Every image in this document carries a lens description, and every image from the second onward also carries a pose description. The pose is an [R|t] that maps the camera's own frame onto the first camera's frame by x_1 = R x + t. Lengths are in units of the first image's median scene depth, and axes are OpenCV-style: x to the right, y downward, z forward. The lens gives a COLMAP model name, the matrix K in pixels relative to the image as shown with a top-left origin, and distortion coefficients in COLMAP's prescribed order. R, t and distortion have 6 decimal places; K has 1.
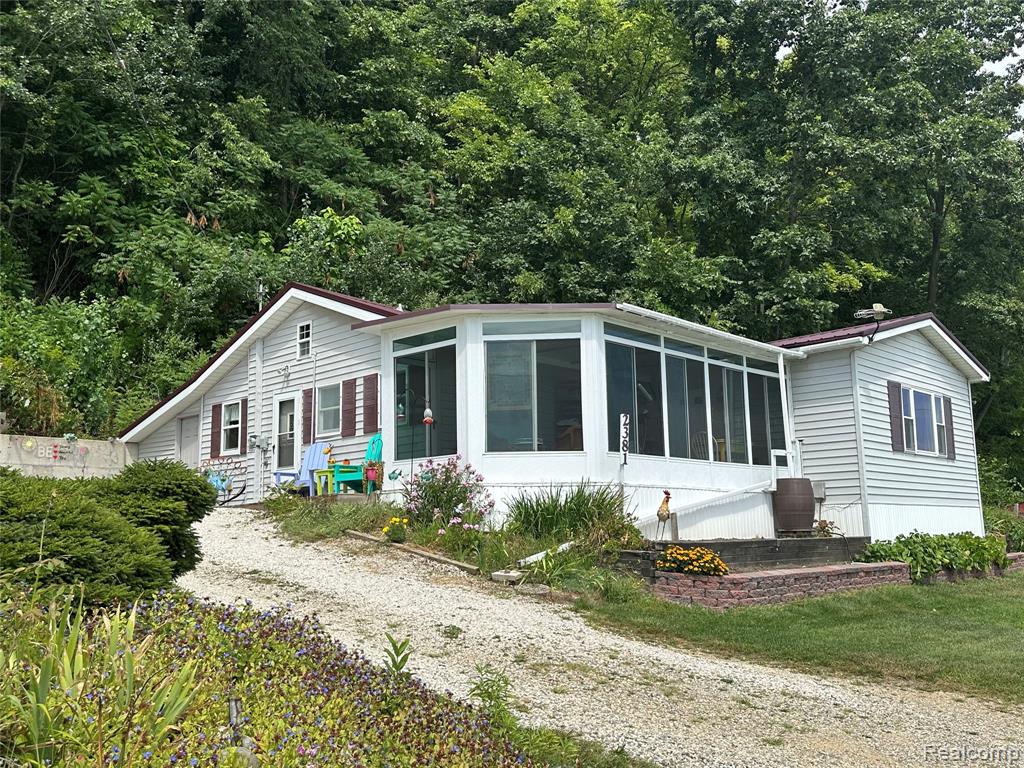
lens RADIAL K [[938.5, 0, 512.0], [0, 938.5, 384.0], [0, 0, 1]] dist [-0.012508, -0.007997]
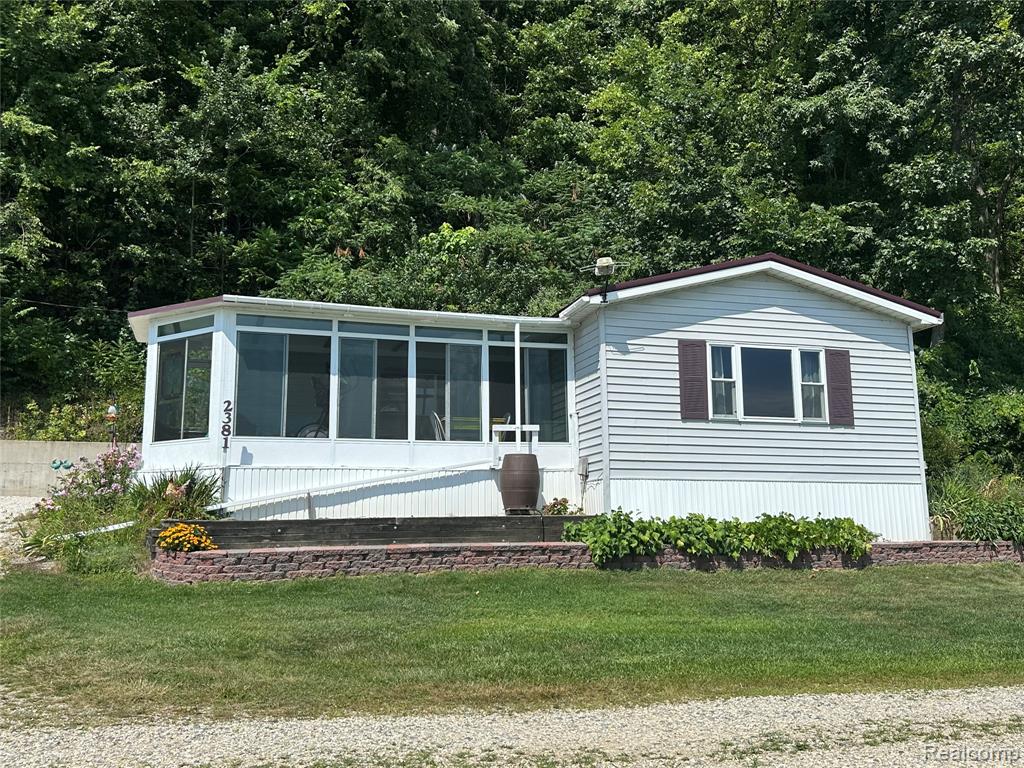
lens RADIAL K [[908.4, 0, 512.0], [0, 908.4, 384.0], [0, 0, 1]] dist [0.072267, -0.003812]
pose [[0.888103, -0.071568, -0.454039, 0.711631], [0.072706, 0.997241, -0.014978, 0.043402], [0.453858, -0.019710, 0.890856, 0.183641]]
